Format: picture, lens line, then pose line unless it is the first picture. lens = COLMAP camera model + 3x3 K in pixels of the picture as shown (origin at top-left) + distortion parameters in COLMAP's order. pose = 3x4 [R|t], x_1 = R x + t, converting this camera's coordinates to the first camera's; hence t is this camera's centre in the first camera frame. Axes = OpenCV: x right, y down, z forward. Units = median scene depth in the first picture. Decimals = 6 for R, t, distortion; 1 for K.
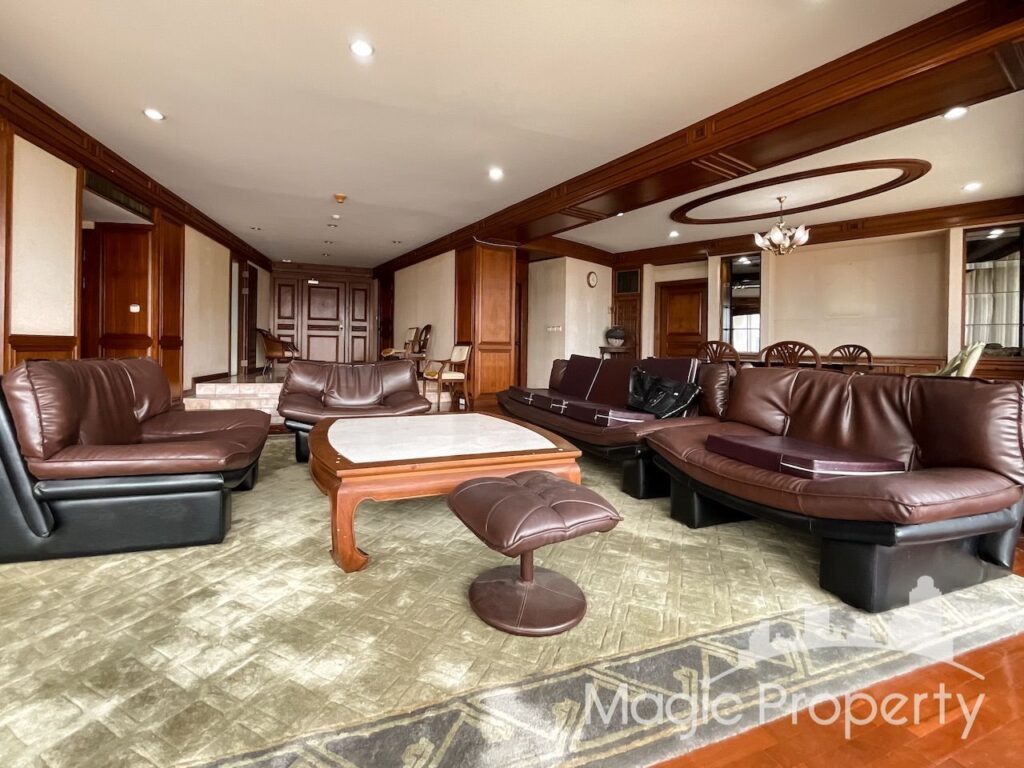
lens RADIAL K [[430.1, 0, 476.7], [0, 430.1, 349.2], [0, 0, 1]] dist [0.001213, 0.000389]
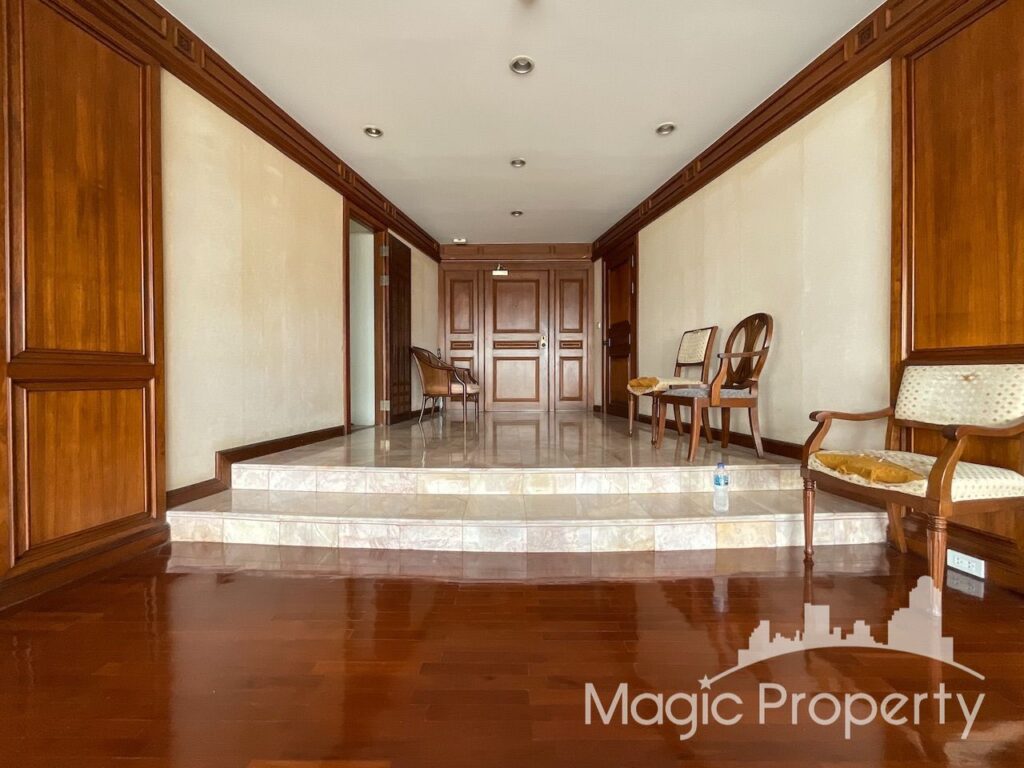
lens RADIAL K [[436.2, 0, 511.3], [0, 436.2, 373.9], [0, 0, 1]] dist [-0.000163, 0.000395]
pose [[0.930738, -0.015889, -0.365341, -0.164271], [0.013942, 0.999871, -0.007967, -0.002863], [0.365420, 0.002322, 0.930840, 0.507627]]
